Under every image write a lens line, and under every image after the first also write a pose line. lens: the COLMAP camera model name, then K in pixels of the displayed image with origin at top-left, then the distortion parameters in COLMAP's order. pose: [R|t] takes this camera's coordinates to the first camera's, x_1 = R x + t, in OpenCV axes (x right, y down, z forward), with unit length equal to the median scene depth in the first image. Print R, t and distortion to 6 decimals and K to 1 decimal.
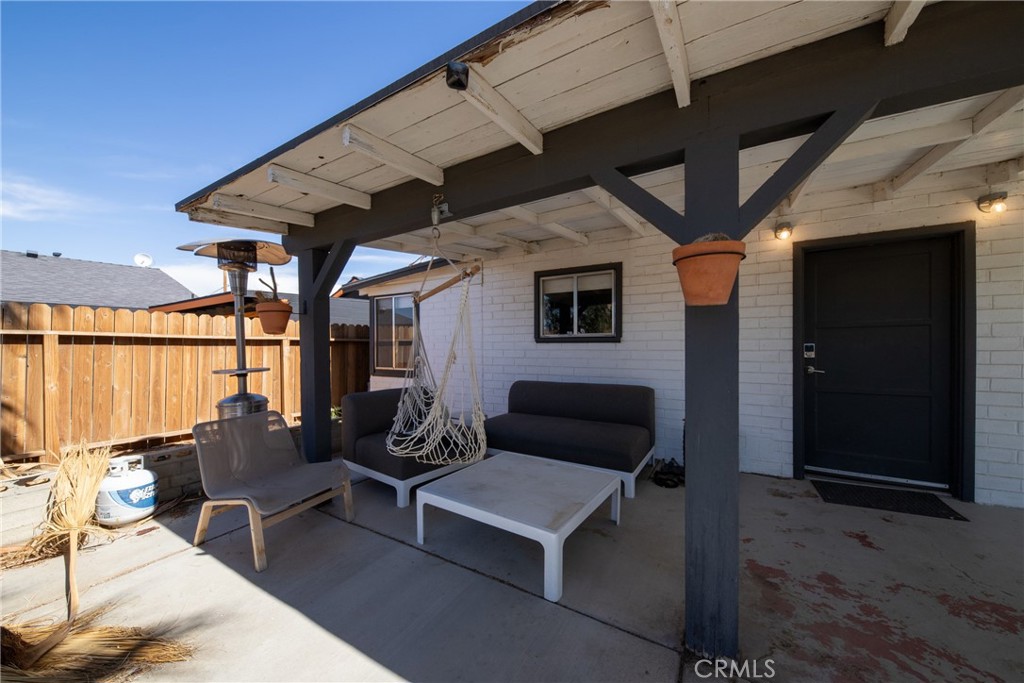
lens RADIAL K [[356.5, 0, 489.1], [0, 356.5, 350.0], [0, 0, 1]] dist [-0.000738, -0.000252]
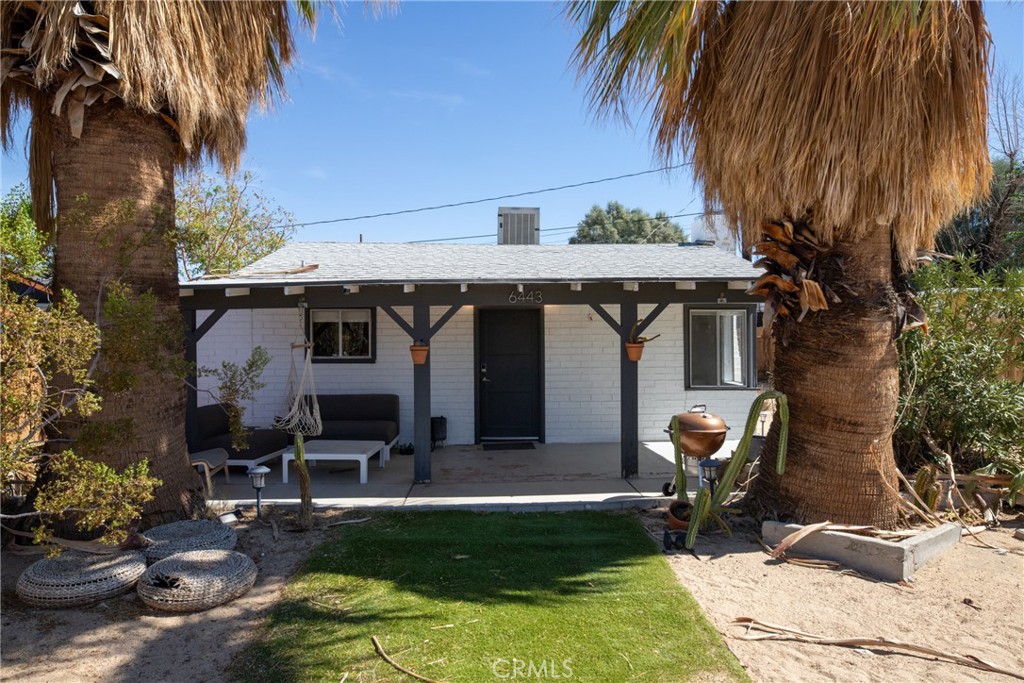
lens RADIAL K [[655.2, 0, 507.5], [0, 655.2, 349.2], [0, 0, 1]] dist [0.006831, -0.001647]
pose [[0.810830, -0.003065, 0.585274, -0.706790], [0.001418, 0.999994, 0.003272, -0.085188], [-0.585280, -0.001823, 0.810829, -1.363114]]
